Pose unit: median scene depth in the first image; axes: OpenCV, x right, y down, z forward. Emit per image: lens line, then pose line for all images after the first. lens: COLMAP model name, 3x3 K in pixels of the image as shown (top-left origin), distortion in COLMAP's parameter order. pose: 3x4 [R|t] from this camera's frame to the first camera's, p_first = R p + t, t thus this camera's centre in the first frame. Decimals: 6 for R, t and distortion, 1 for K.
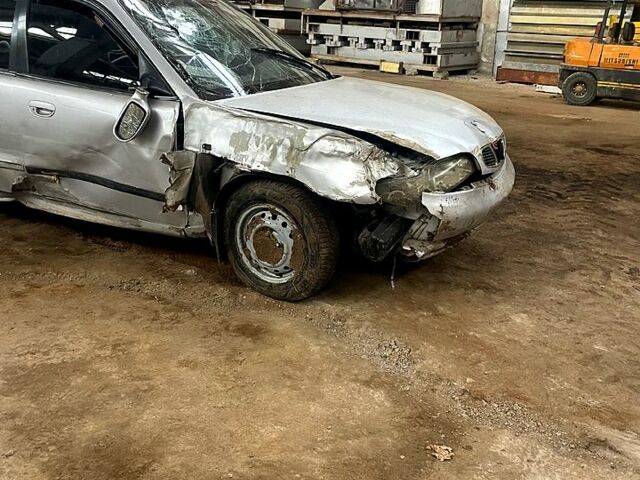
lens RADIAL K [[634.3, 0, 320.0], [0, 634.3, 240.0], [0, 0, 1]] dist [0.079533, -0.119621]
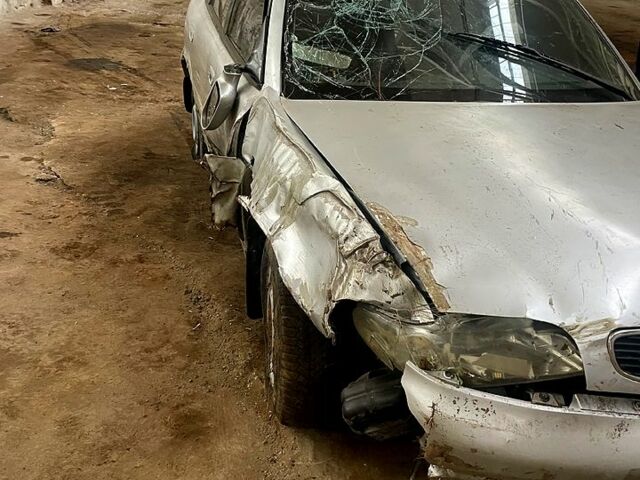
lens RADIAL K [[634.3, 0, 320.0], [0, 634.3, 240.0], [0, 0, 1]] dist [0.079533, -0.119621]
pose [[0.638759, 0.329620, -0.695224, 0.389470], [-0.307771, 0.937608, 0.161765, -0.200739], [0.705169, 0.110641, 0.700354, 0.567722]]
